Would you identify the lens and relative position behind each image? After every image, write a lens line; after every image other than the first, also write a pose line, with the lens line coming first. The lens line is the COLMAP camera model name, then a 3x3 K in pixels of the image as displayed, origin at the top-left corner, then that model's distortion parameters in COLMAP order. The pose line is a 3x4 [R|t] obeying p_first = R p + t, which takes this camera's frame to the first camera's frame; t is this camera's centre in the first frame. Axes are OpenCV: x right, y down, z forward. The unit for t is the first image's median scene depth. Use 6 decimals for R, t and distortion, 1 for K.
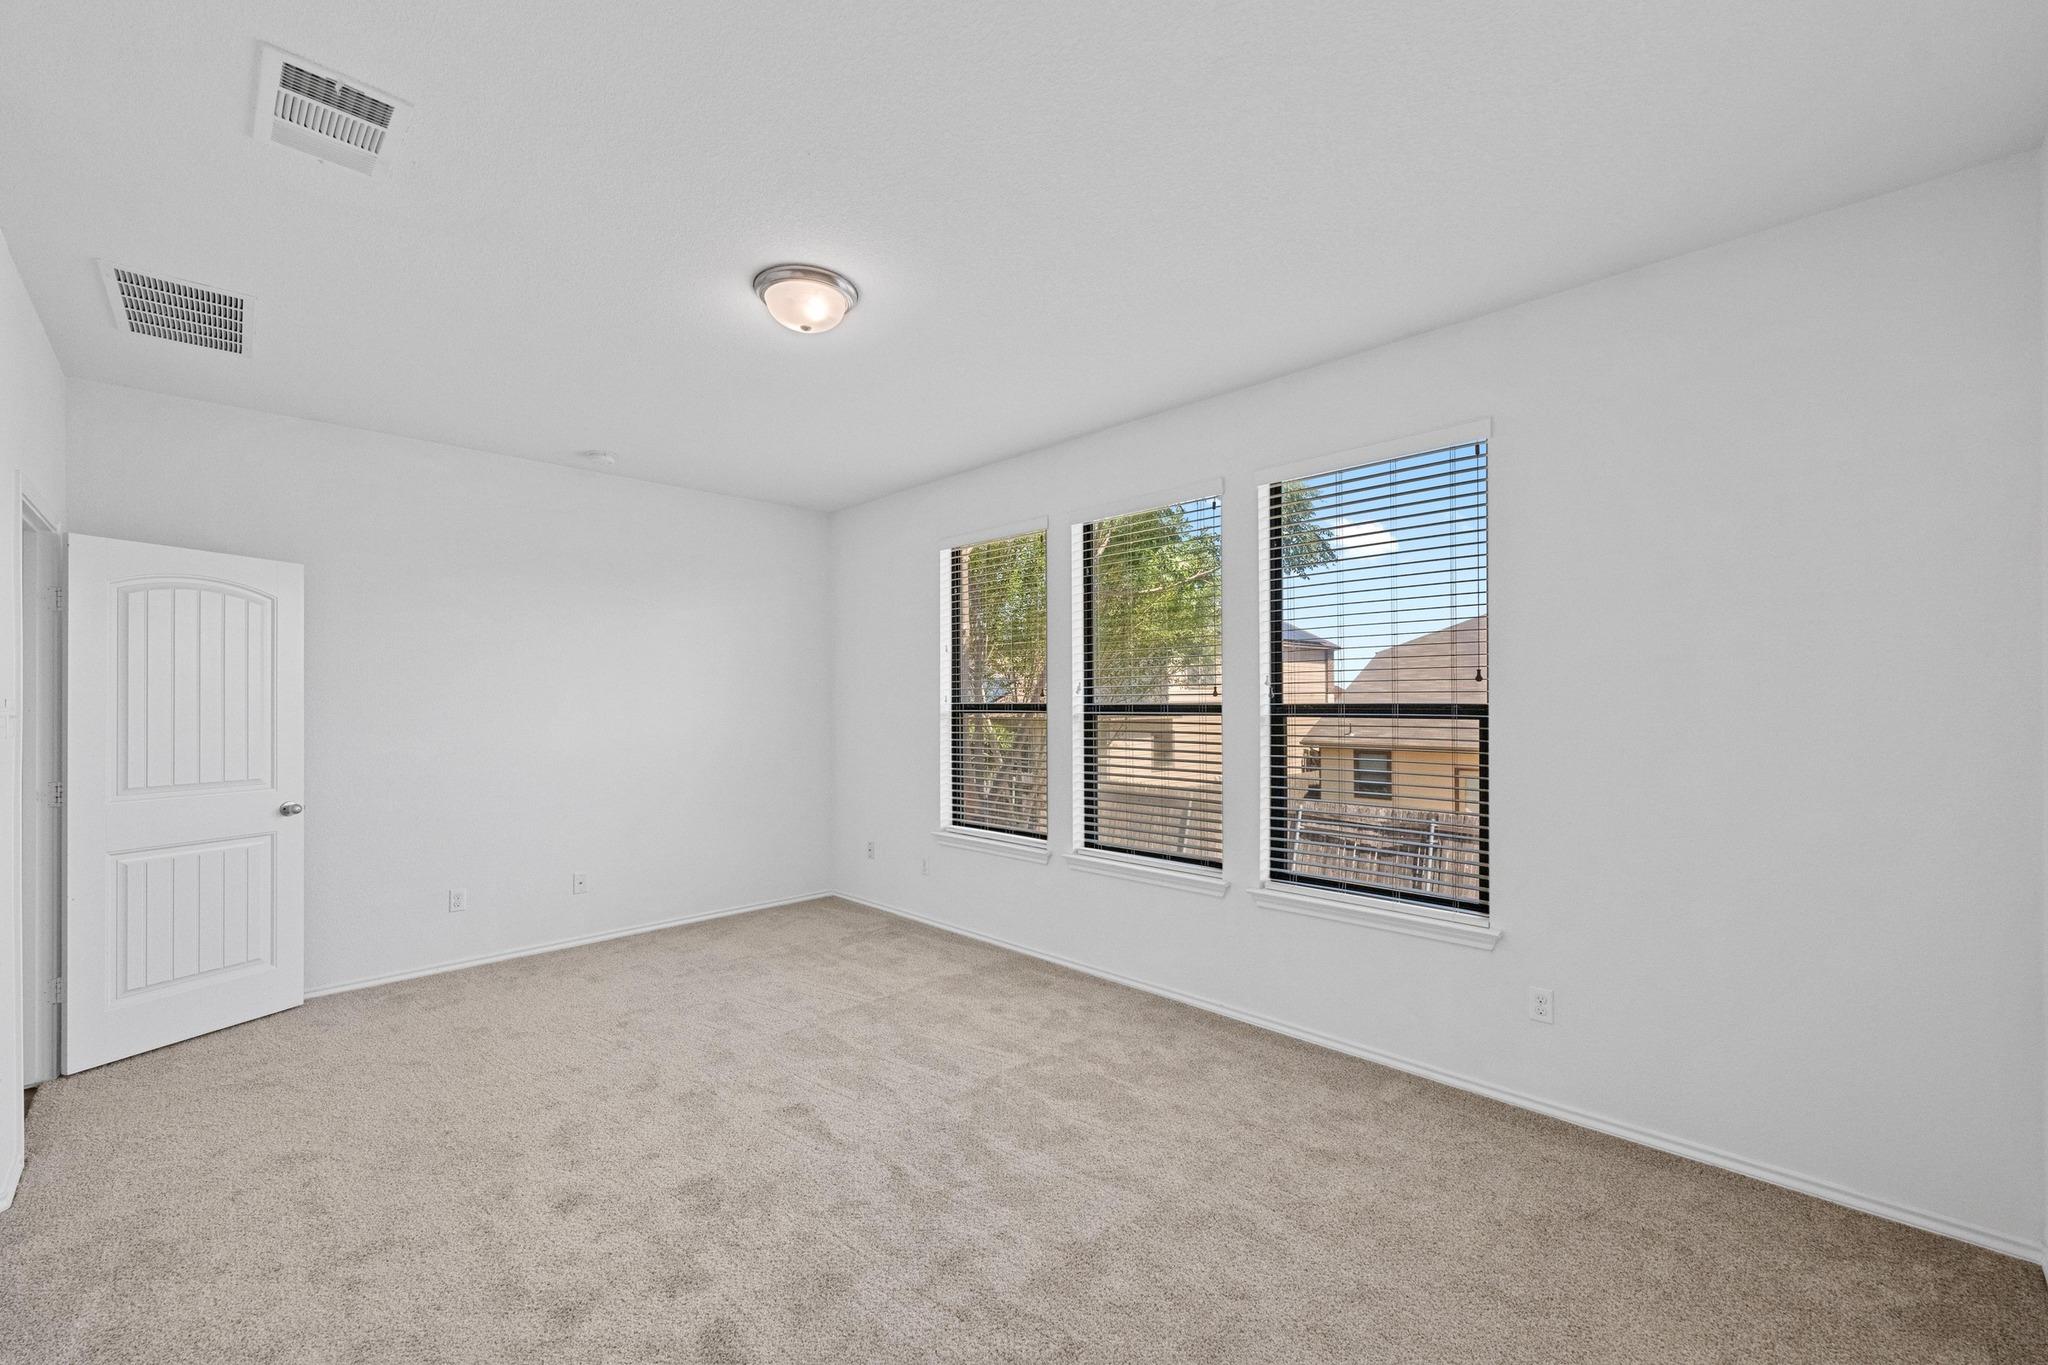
lens RADIAL K [[819.3, 0, 1014.8], [0, 819.3, 688.4], [0, 0, 1]] dist [0.000687, 0.000088]
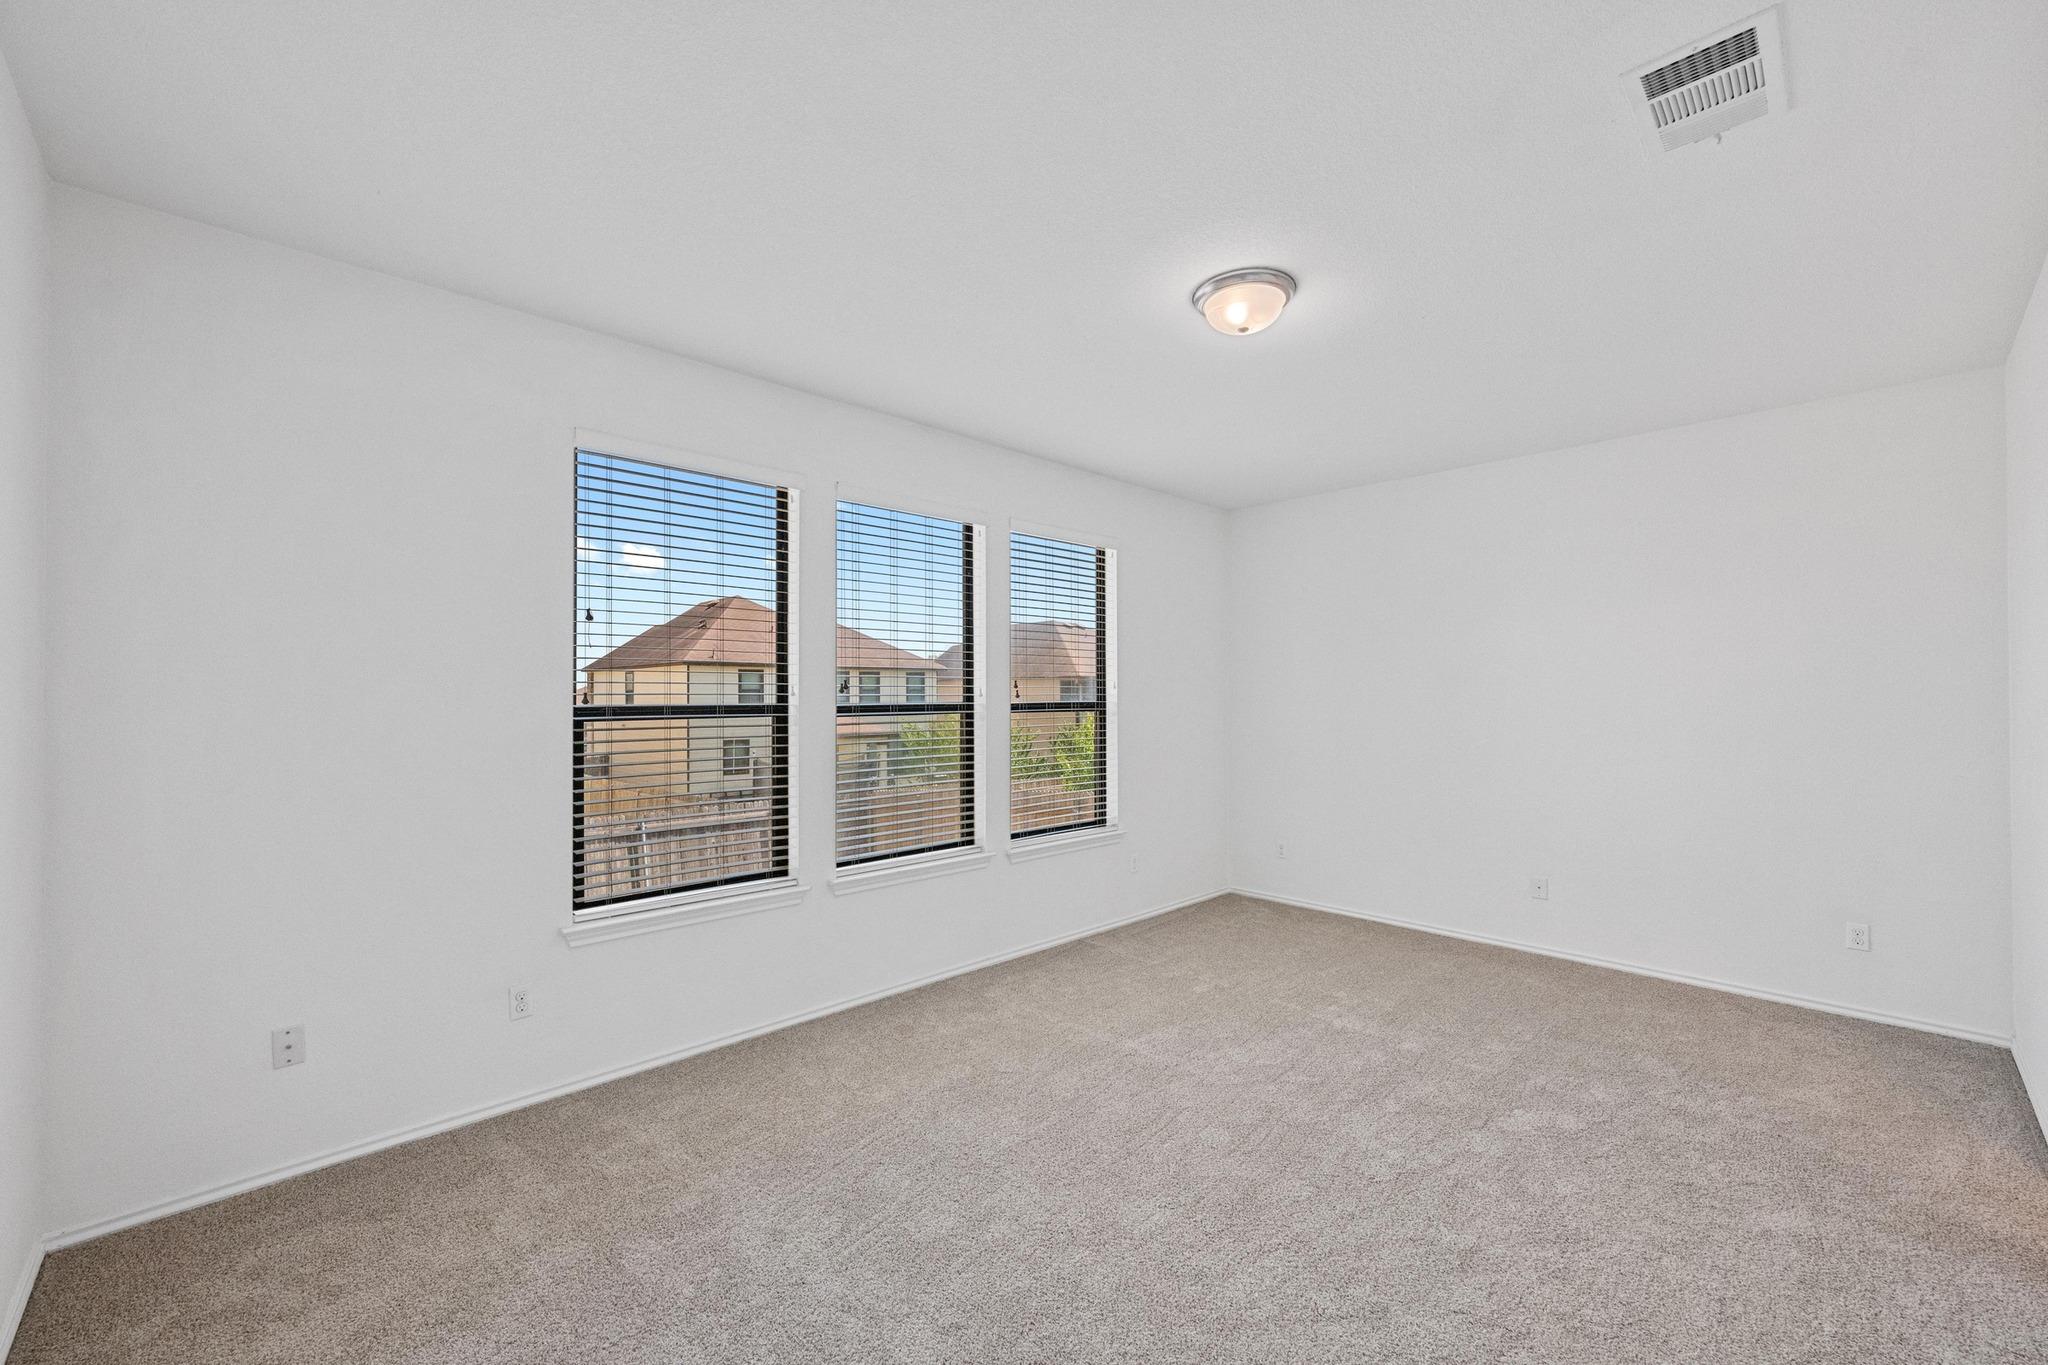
lens RADIAL K [[811.9, 0, 1024.0], [0, 811.9, 682.5], [0, 0, 1]] dist [-0.000629, 0.000017]
pose [[0.016851, 0.020964, 0.999638, -0.603360], [-0.005468, 0.999767, -0.020874, 0.009871], [-0.999843, -0.005114, 0.016961, 0.601950]]
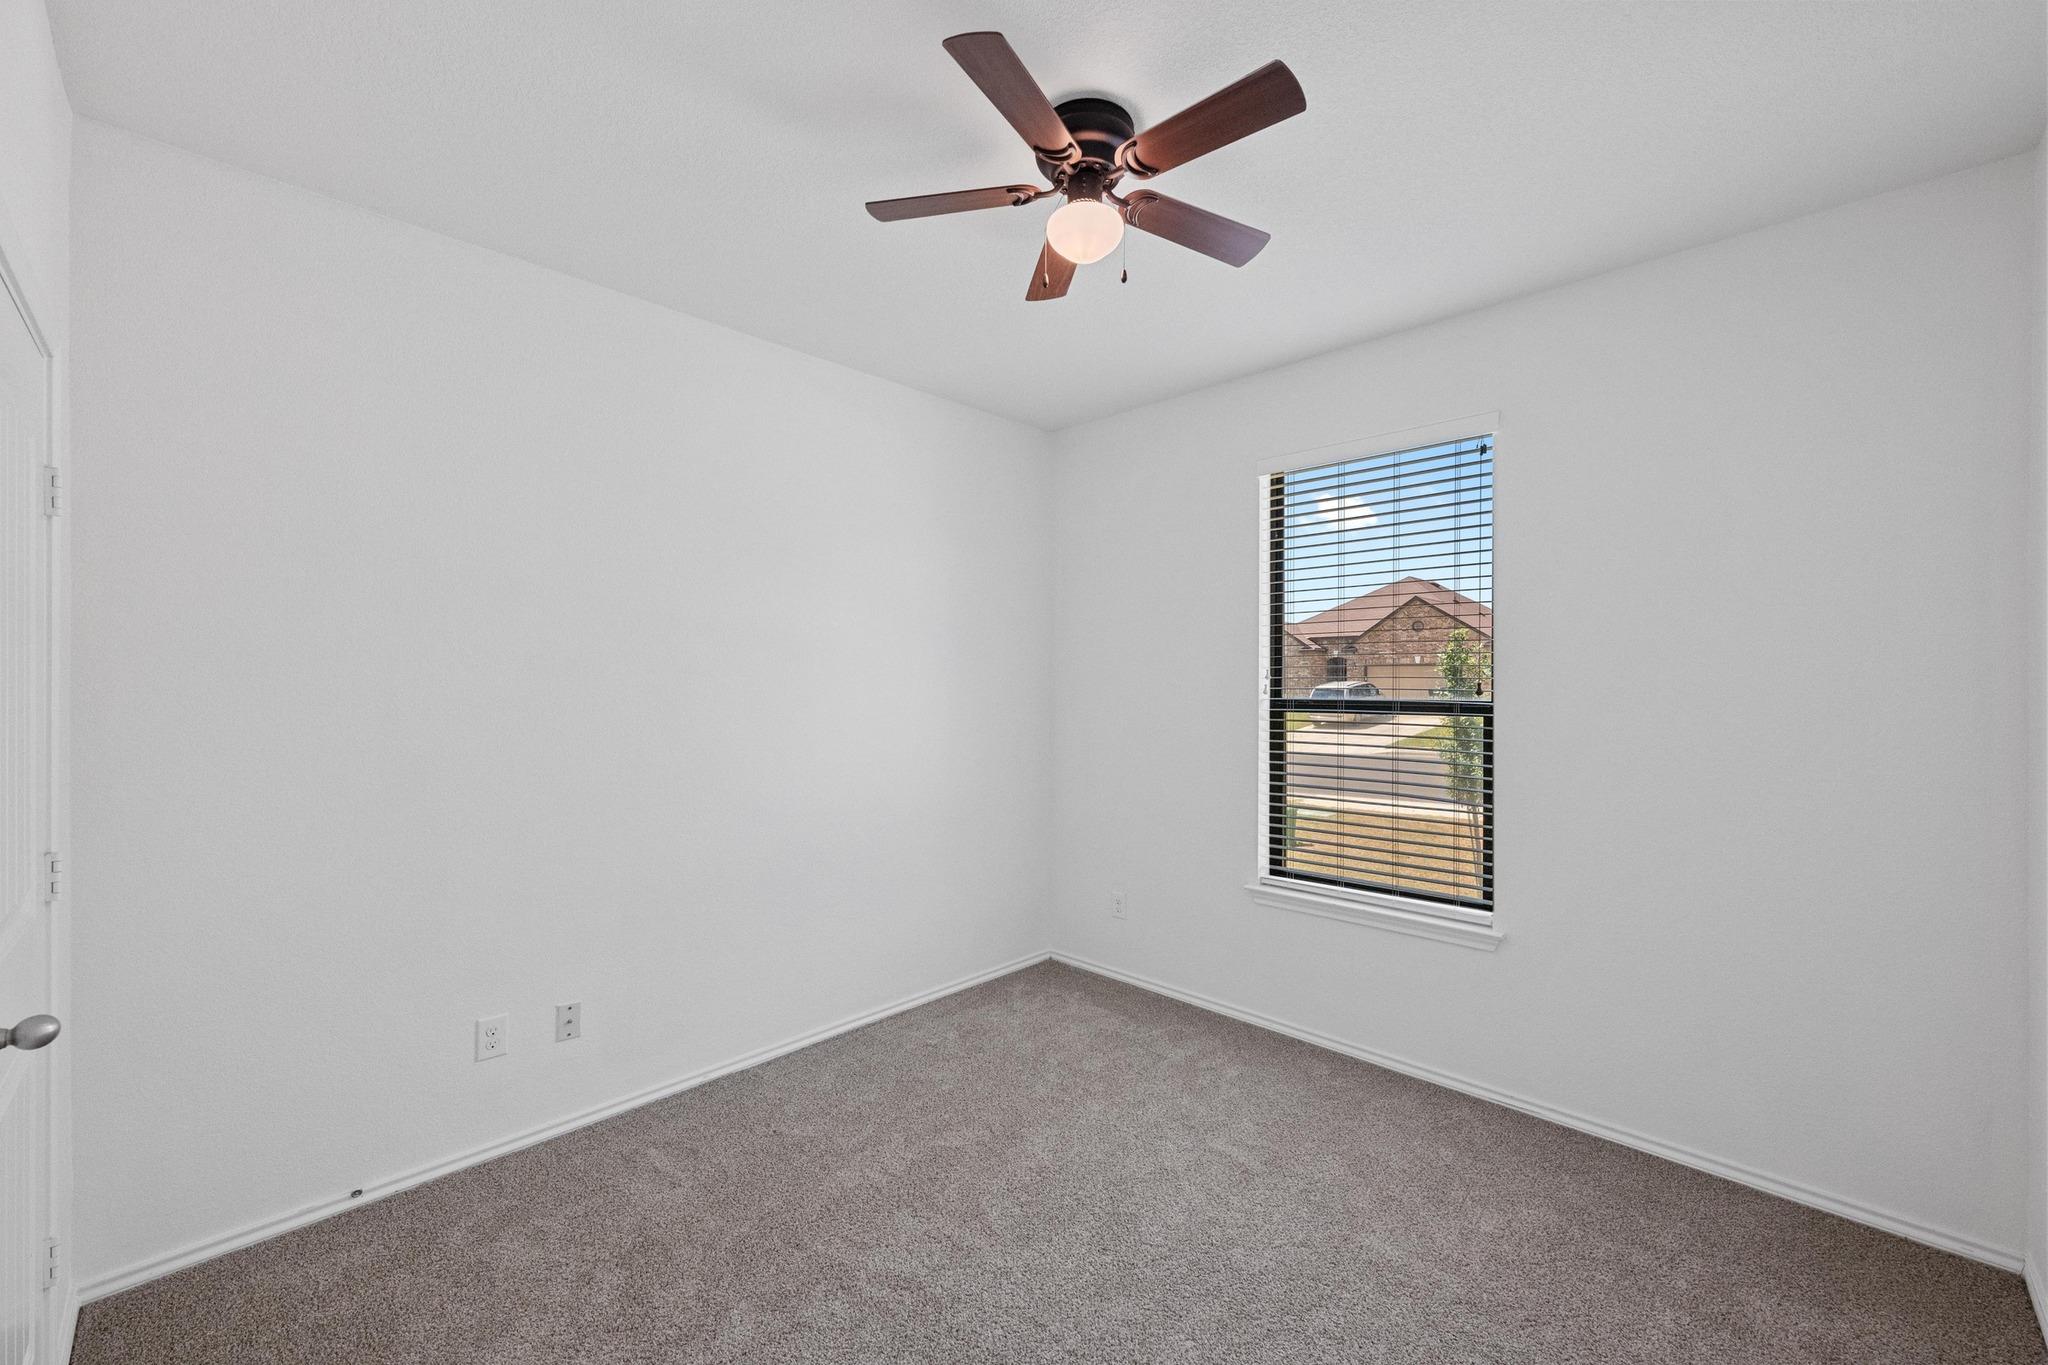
lens RADIAL K [[824.4, 0, 1024.0], [0, 824.4, 682.5], [0, 0, 1]] dist [0.001549, 0.022535]
pose [[0.998938, 0.011999, 0.044487, -0.030772], [-0.012142, 0.999922, 0.002946, 0.000541], [-0.044448, -0.003483, 0.999006, 0.030701]]
